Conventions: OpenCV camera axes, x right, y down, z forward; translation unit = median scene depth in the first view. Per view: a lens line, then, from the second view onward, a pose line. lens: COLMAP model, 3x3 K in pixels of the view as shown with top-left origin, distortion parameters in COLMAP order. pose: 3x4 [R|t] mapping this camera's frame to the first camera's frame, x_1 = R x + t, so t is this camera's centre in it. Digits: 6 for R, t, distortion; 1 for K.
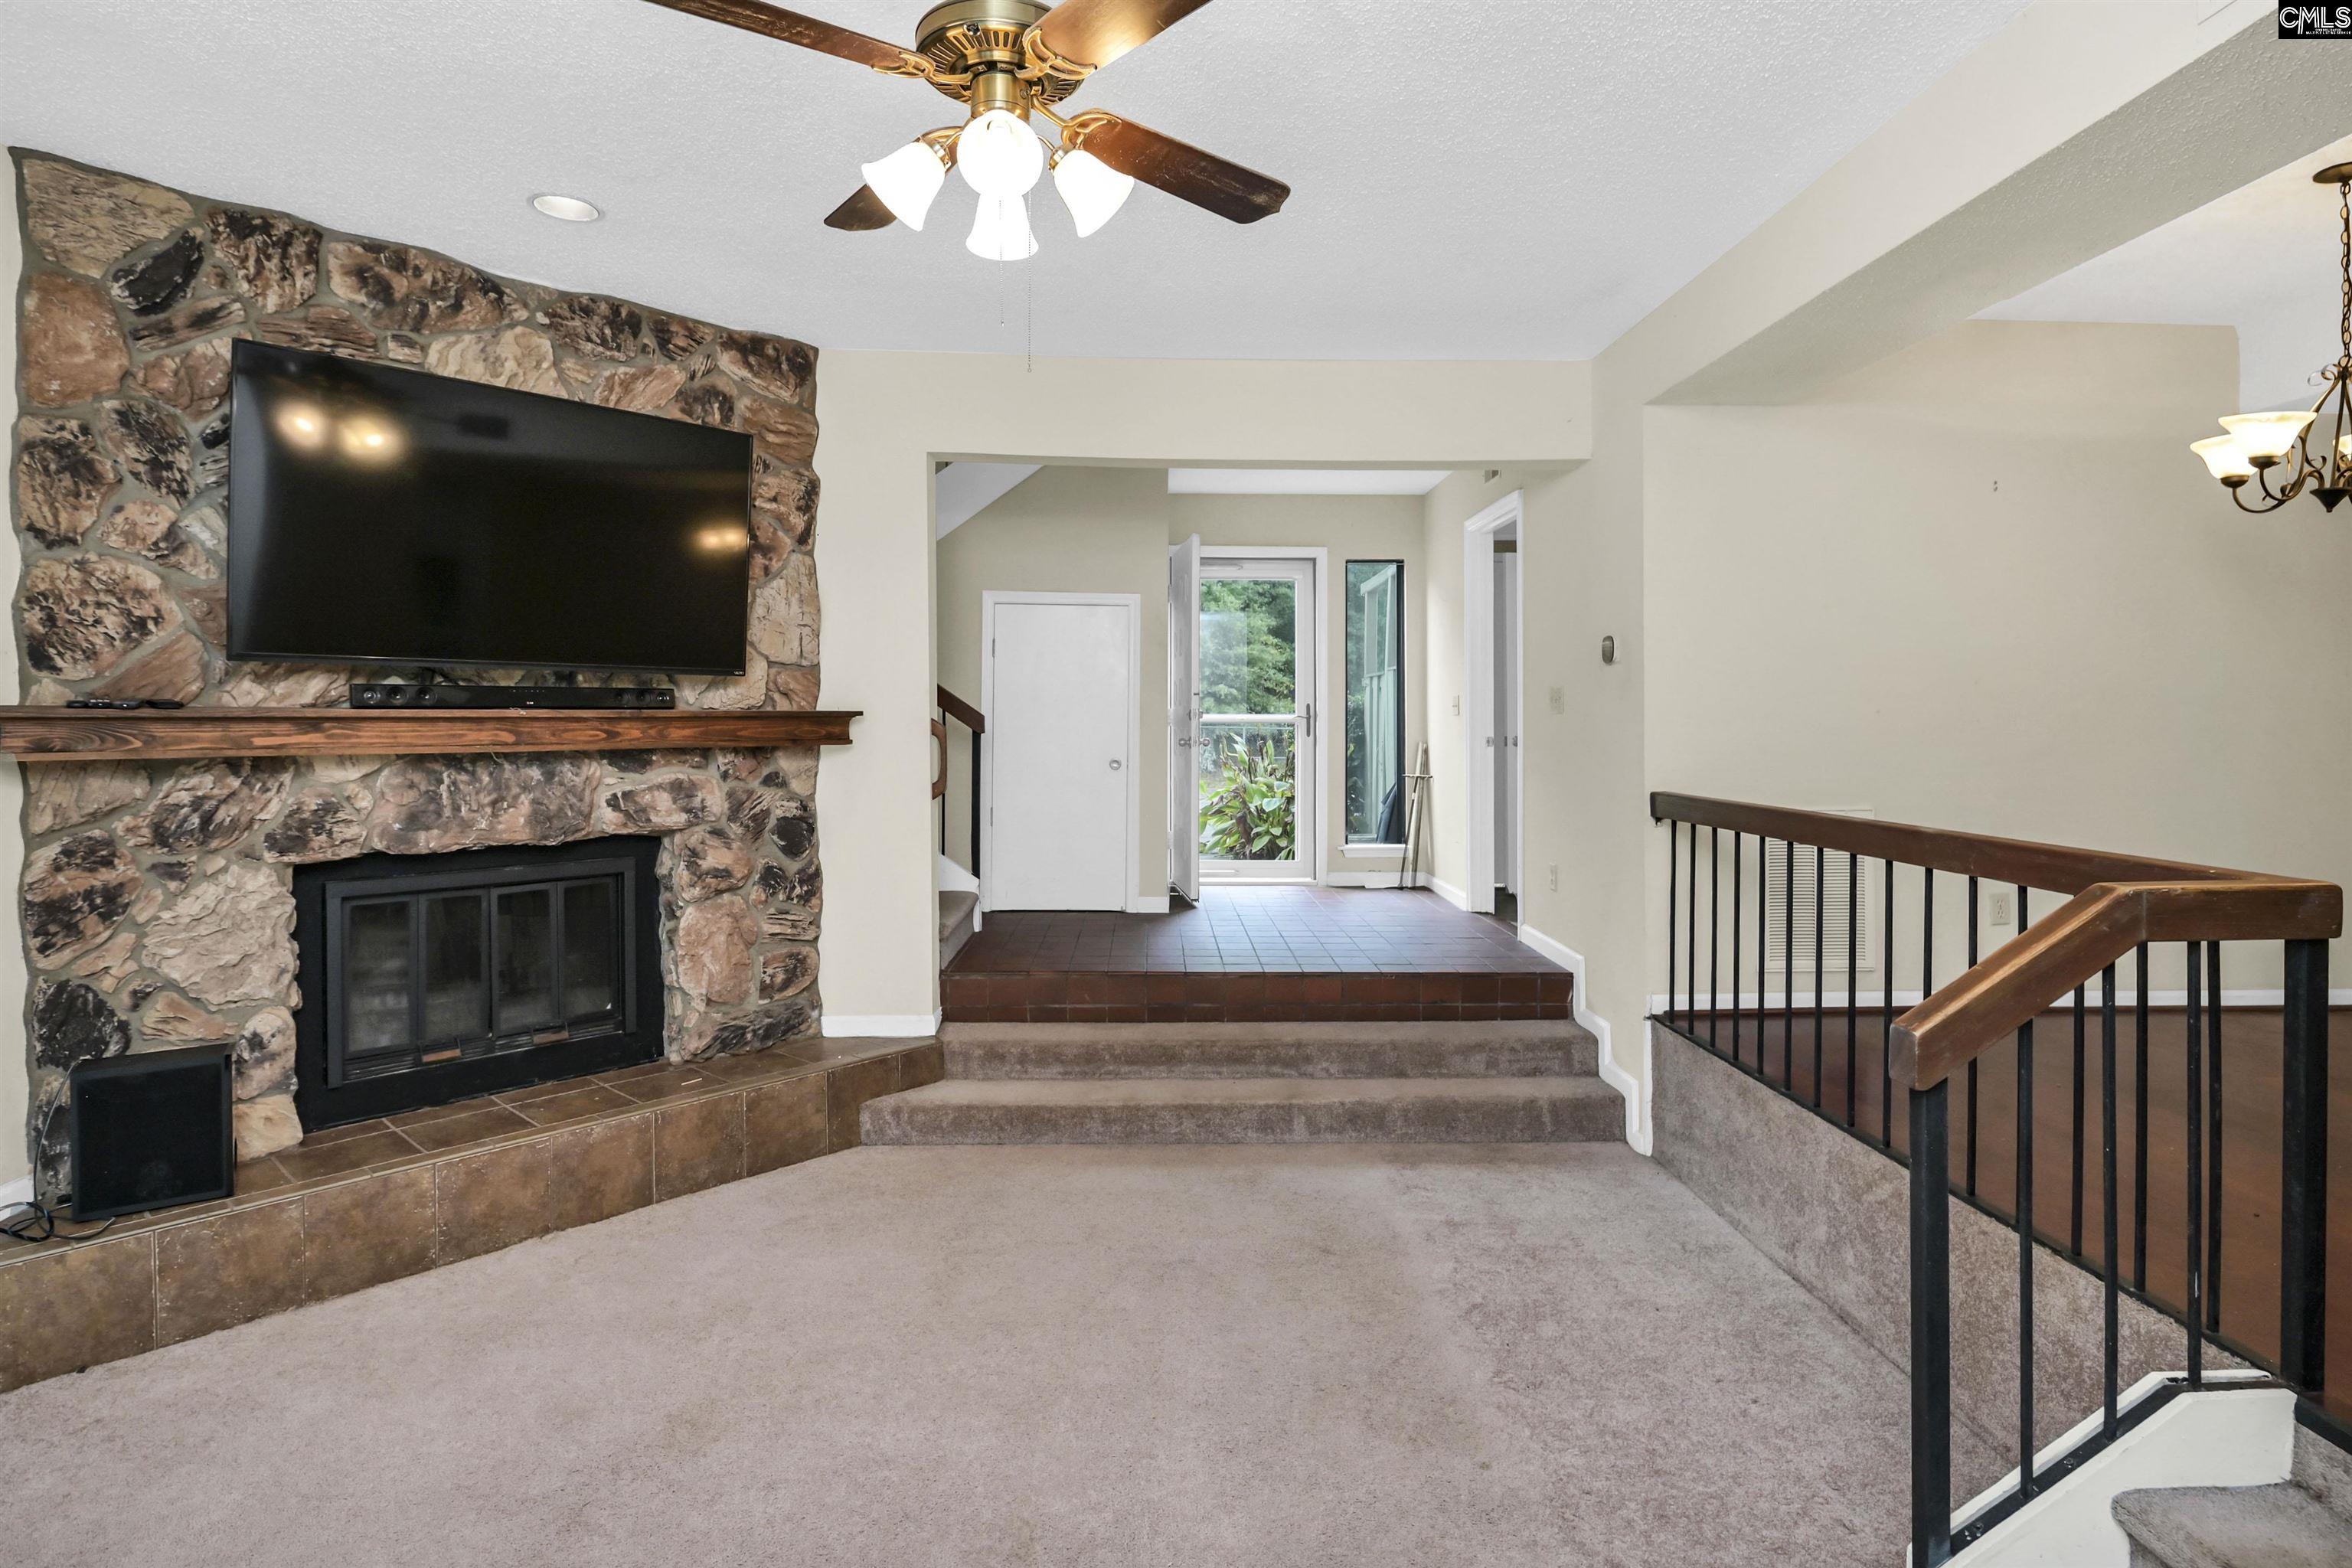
lens RADIAL K [[1201.2, 0, 1176.8], [0, 1201.2, 719.3], [0, 0, 1]] dist [0.000016, -0.010830]
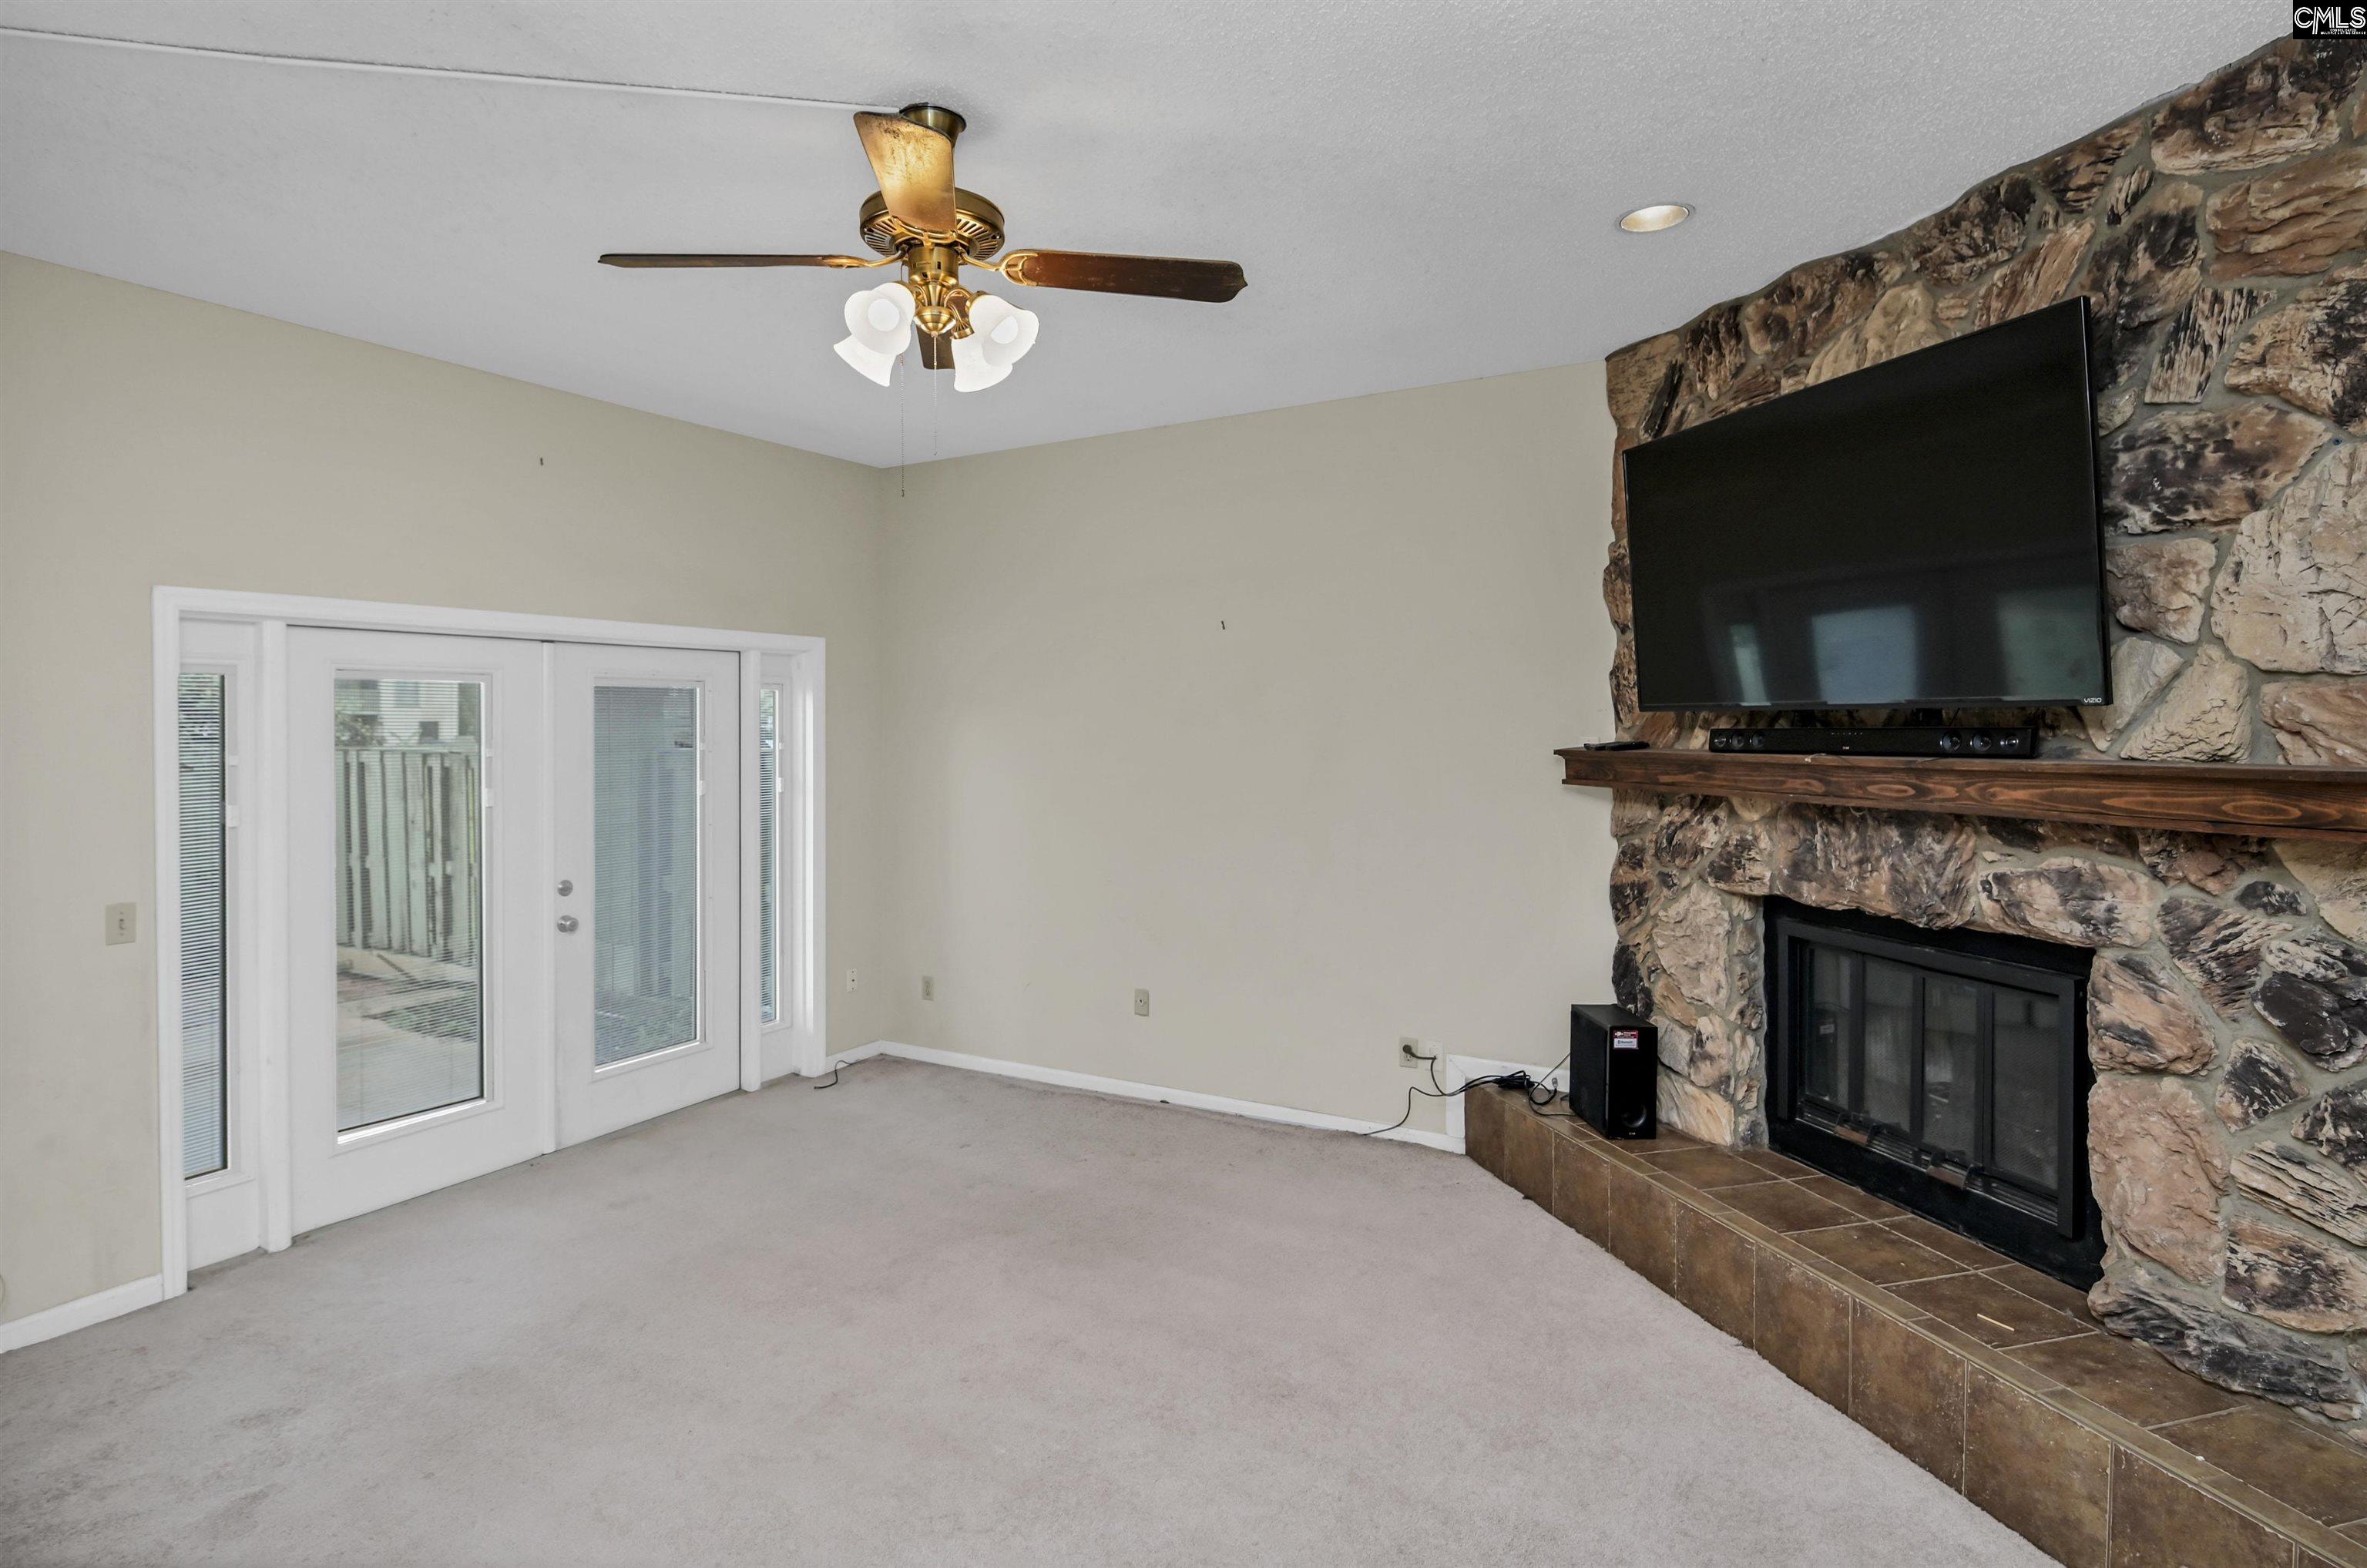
lens RADIAL K [[1208.8, 0, 1184.3], [0, 1208.8, 718.9], [0, 0, 1]] dist [0.000016, -0.010830]
pose [[-0.520527, 0.001321, -0.853844, 0.407894], [0.007382, 0.999968, -0.002953, -0.033224], [0.853813, -0.007841, -0.520521, 1.000340]]
